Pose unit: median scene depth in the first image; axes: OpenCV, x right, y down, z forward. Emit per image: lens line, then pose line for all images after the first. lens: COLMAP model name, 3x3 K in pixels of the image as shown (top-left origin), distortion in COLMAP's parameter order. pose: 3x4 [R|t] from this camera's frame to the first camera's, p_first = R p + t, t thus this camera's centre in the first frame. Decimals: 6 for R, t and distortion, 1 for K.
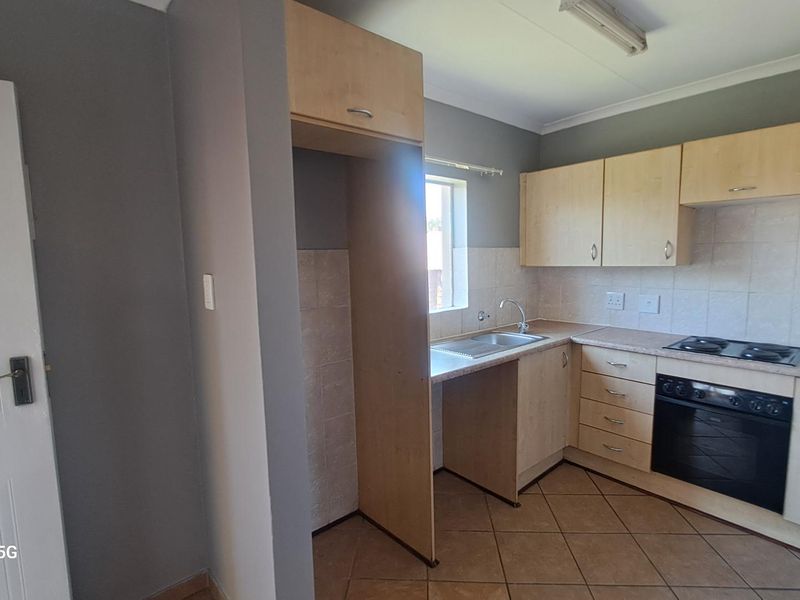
lens RADIAL K [[423.6, 0, 405.8], [0, 423.6, 303.9], [0, 0, 1]] dist [-0.008139, 0.000880]
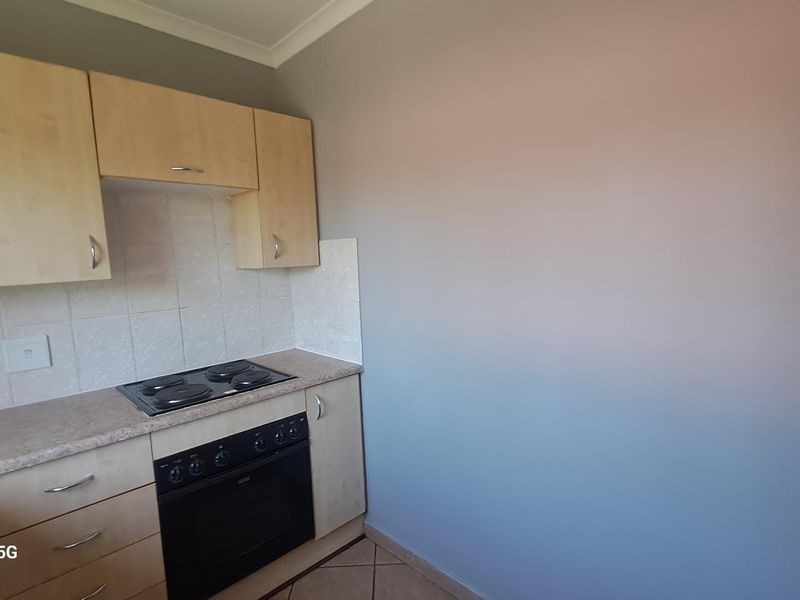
lens RADIAL K [[423.6, 0, 404.3], [0, 423.6, 303.9], [0, 0, 1]] dist [-0.008139, 0.000880]
pose [[-0.067407, -0.099733, 0.992728, 0.013451], [0.148394, 0.982923, 0.108824, -0.056589], [-0.986628, 0.154650, -0.051456, 0.609322]]
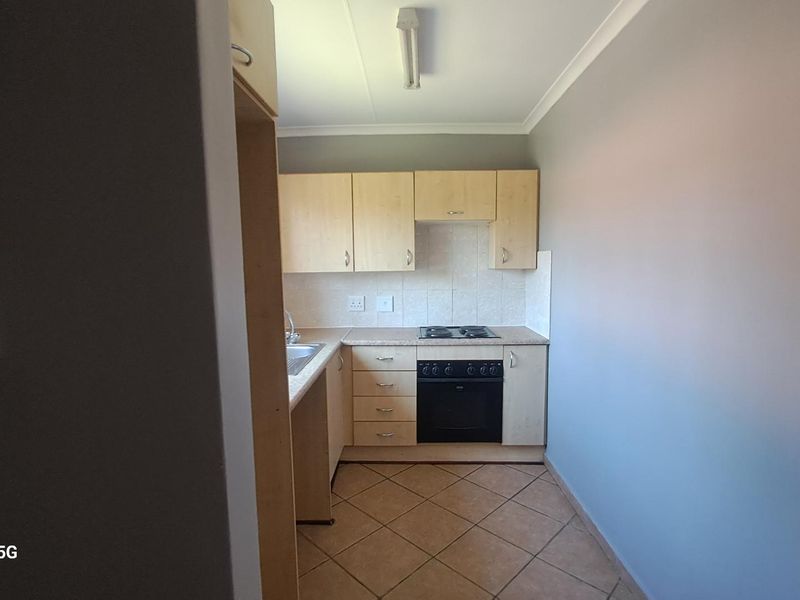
lens RADIAL K [[423.6, 0, 411.3], [0, 423.6, 304.2], [0, 0, 1]] dist [-0.008139, 0.000880]
pose [[0.660575, -0.062507, 0.748154, -0.280920], [0.080569, 0.996675, 0.012133, -0.008669], [-0.746425, 0.052263, 0.663415, 0.194989]]
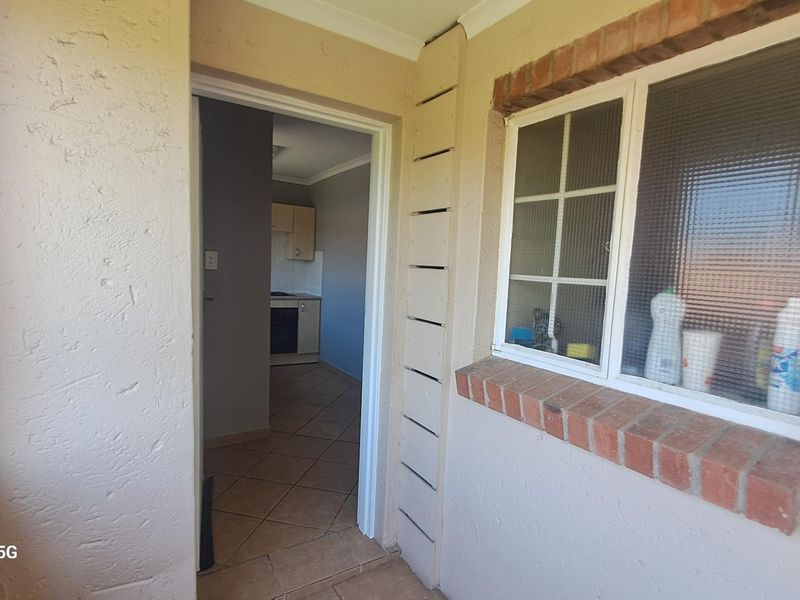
lens RADIAL K [[423.6, 0, 399.5], [0, 423.6, 296.9], [0, 0, 1]] dist [-0.008139, 0.000880]
pose [[0.164594, -0.059645, 0.984556, -1.273632], [0.062464, 0.996797, 0.049944, 0.043999], [-0.984382, 0.053278, 0.167793, -0.085858]]
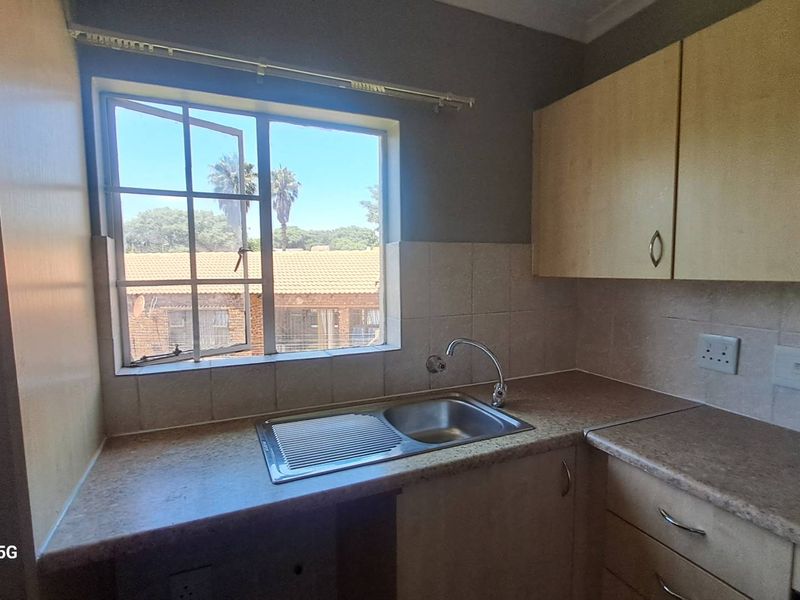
lens RADIAL K [[423.6, 0, 408.1], [0, 423.6, 305.5], [0, 0, 1]] dist [-0.008139, 0.000880]
pose [[0.955938, 0.037392, -0.291178, 0.356757], [-0.042302, 0.999049, -0.010583, -0.048746], [0.290505, 0.022434, 0.956610, 0.529702]]
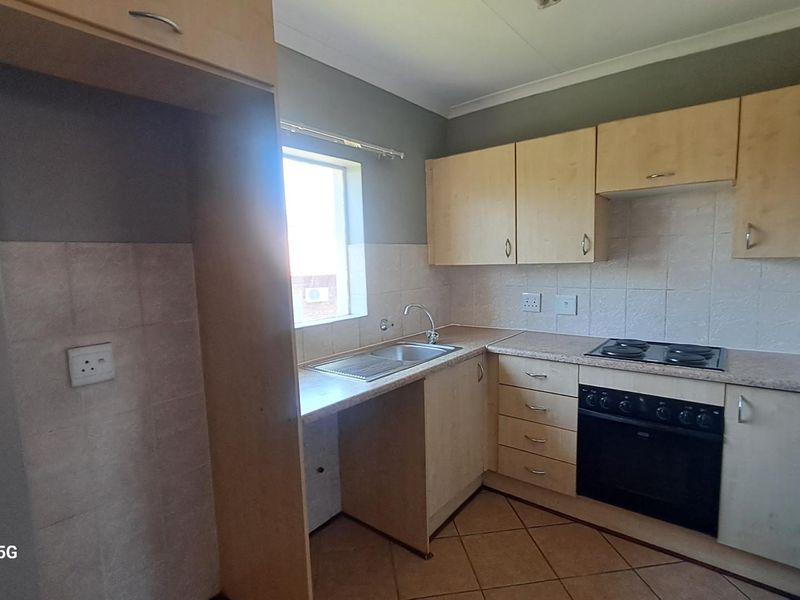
lens RADIAL K [[423.6, 0, 407.0], [0, 423.6, 303.9], [0, 0, 1]] dist [-0.008139, 0.000880]
pose [[0.983012, -0.028359, 0.181335, 0.081300], [0.029951, 0.999533, -0.006046, -0.007177], [-0.181079, 0.011374, 0.983403, 0.184612]]
